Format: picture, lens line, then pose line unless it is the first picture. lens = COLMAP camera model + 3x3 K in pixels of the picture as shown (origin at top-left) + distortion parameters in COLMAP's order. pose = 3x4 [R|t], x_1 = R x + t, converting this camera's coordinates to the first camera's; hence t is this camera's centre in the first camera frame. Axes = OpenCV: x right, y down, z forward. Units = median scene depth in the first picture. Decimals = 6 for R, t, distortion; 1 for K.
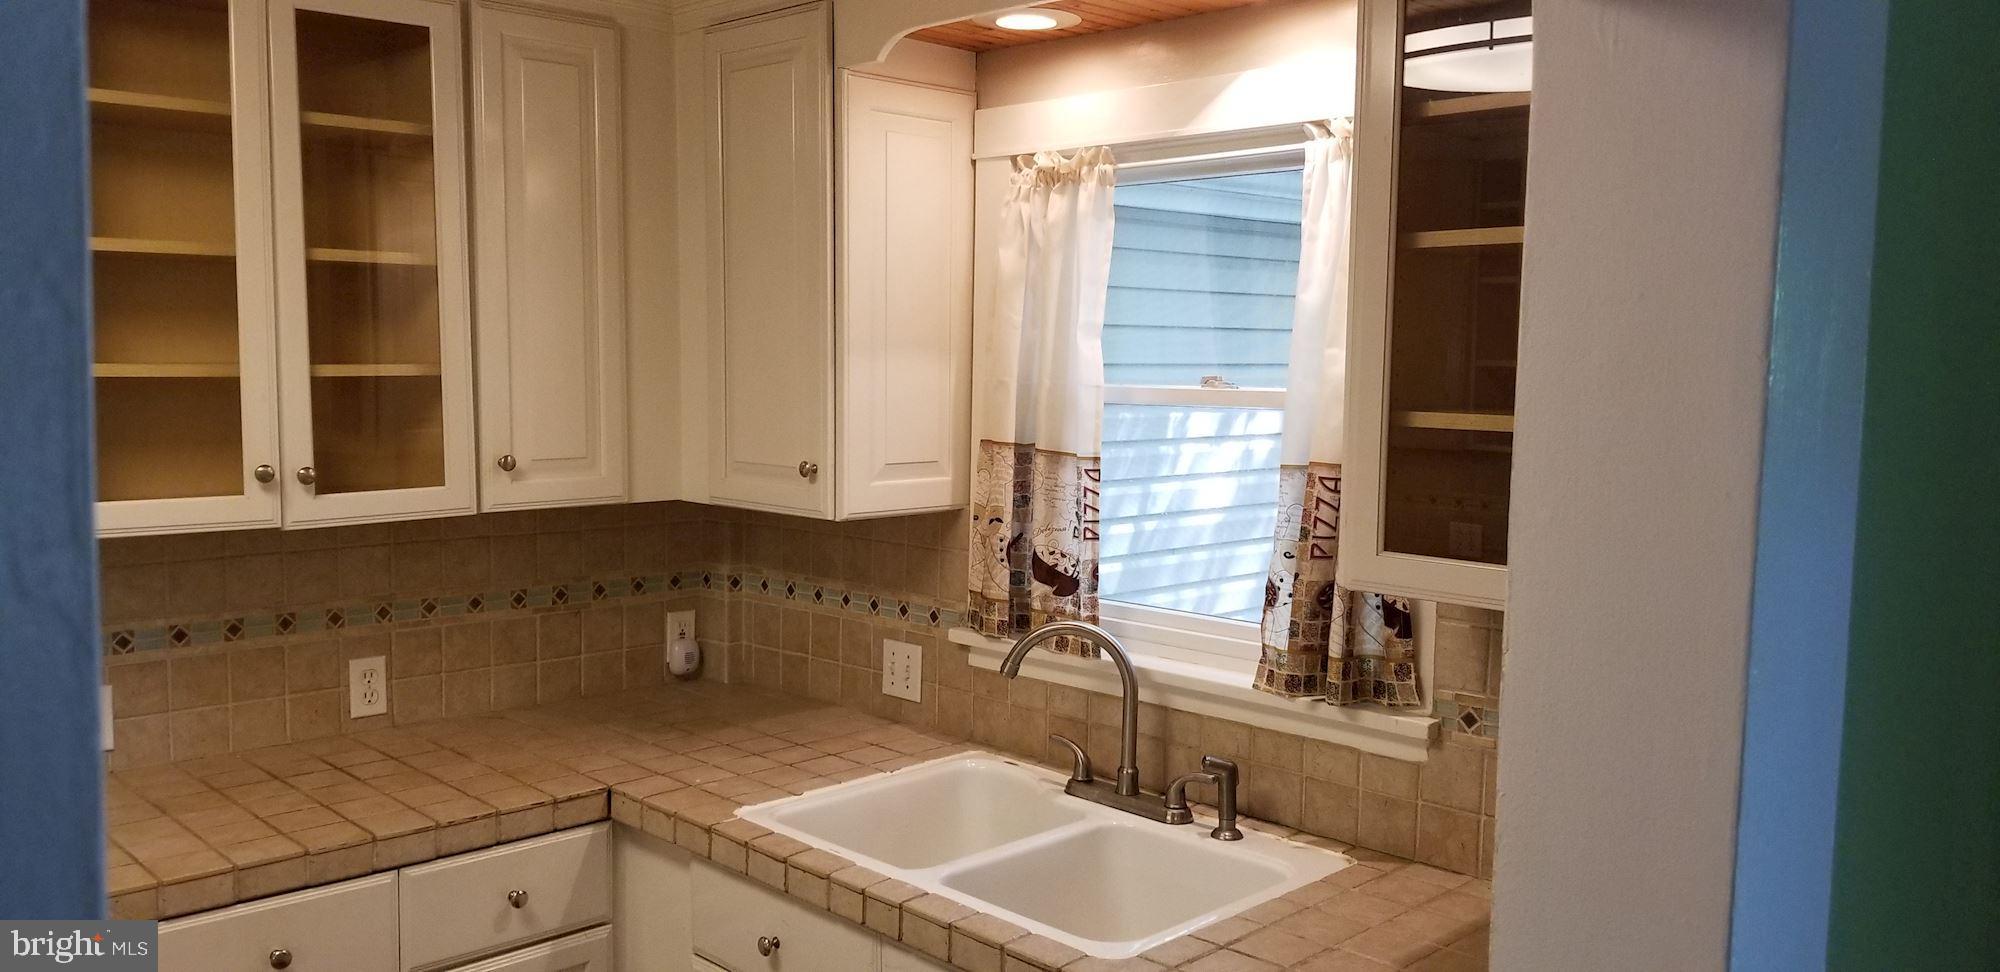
lens RADIAL K [[1569.8, 0, 1000.0], [0, 1569.8, 486.0], [0, 0, 1]] dist [0.092562, -0.161971]
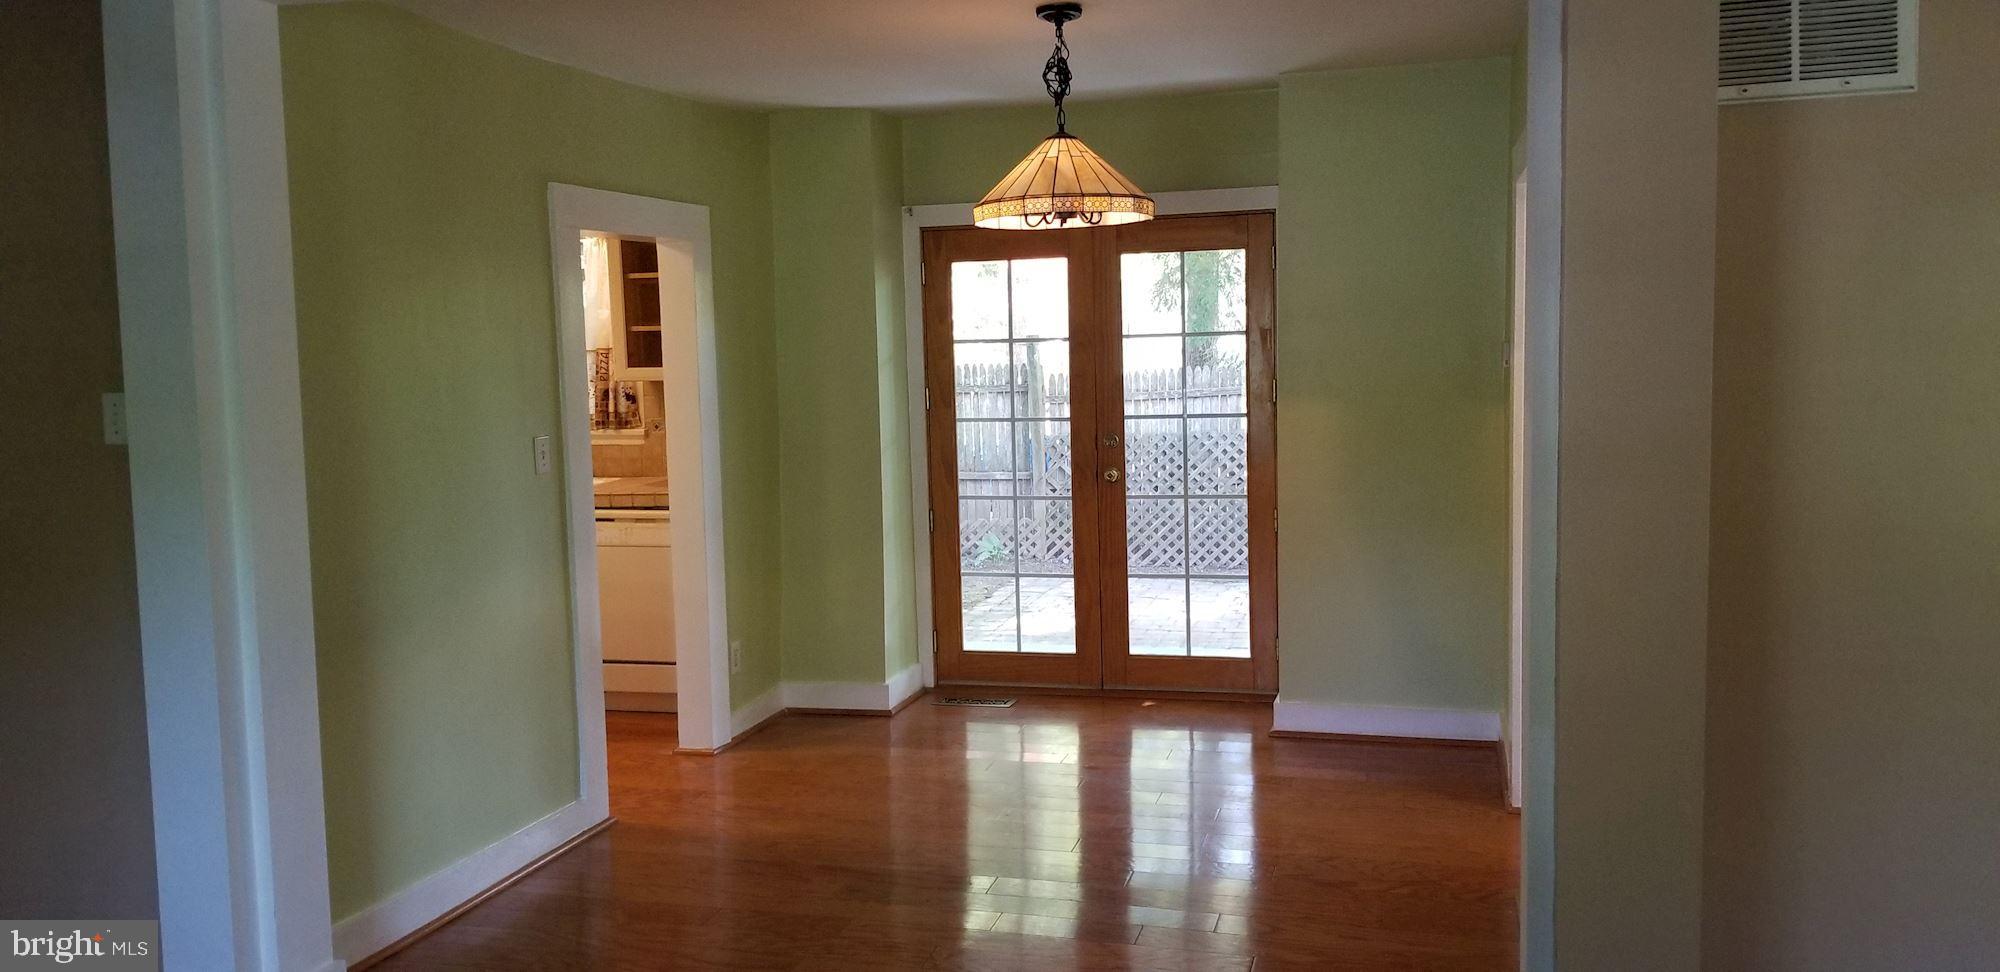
lens RADIAL K [[1569.8, 0, 1000.0], [0, 1569.8, 486.0], [0, 0, 1]] dist [0.092562, -0.161971]
pose [[0.871998, -0.086449, 0.481815, -0.612154], [0.082493, 0.996157, 0.029437, 0.223425], [-0.482508, 0.014078, 0.875778, -2.019960]]
